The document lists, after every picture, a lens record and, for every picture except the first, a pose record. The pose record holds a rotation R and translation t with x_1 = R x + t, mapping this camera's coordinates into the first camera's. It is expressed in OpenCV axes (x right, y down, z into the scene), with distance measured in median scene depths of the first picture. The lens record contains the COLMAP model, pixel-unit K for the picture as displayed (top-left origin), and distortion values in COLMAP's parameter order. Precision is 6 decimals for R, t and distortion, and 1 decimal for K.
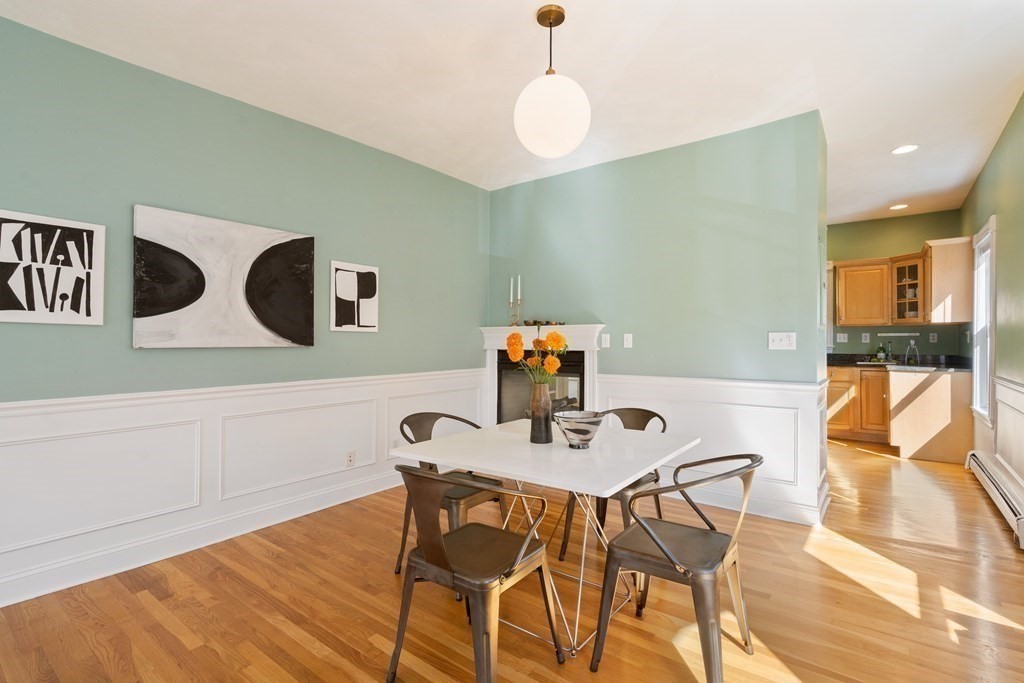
lens RADIAL K [[474.6, 0, 510.0], [0, 474.6, 337.7], [0, 0, 1]] dist [0.002963, 0.000580]
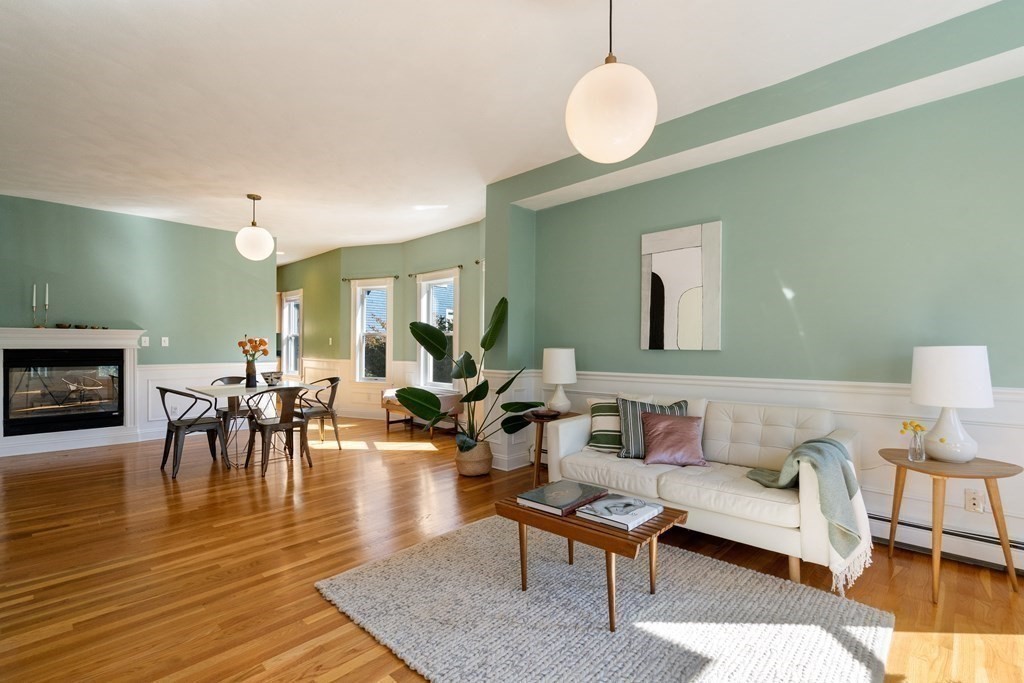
lens RADIAL K [[474.6, 0, 512.0], [0, 474.6, 345.7], [0, 0, 1]] dist [0.002963, 0.000580]
pose [[0.078407, -0.003139, 0.996917, -1.160163], [-0.014232, 0.999890, 0.004268, -0.002675], [-0.996820, -0.014522, 0.078353, -0.232274]]
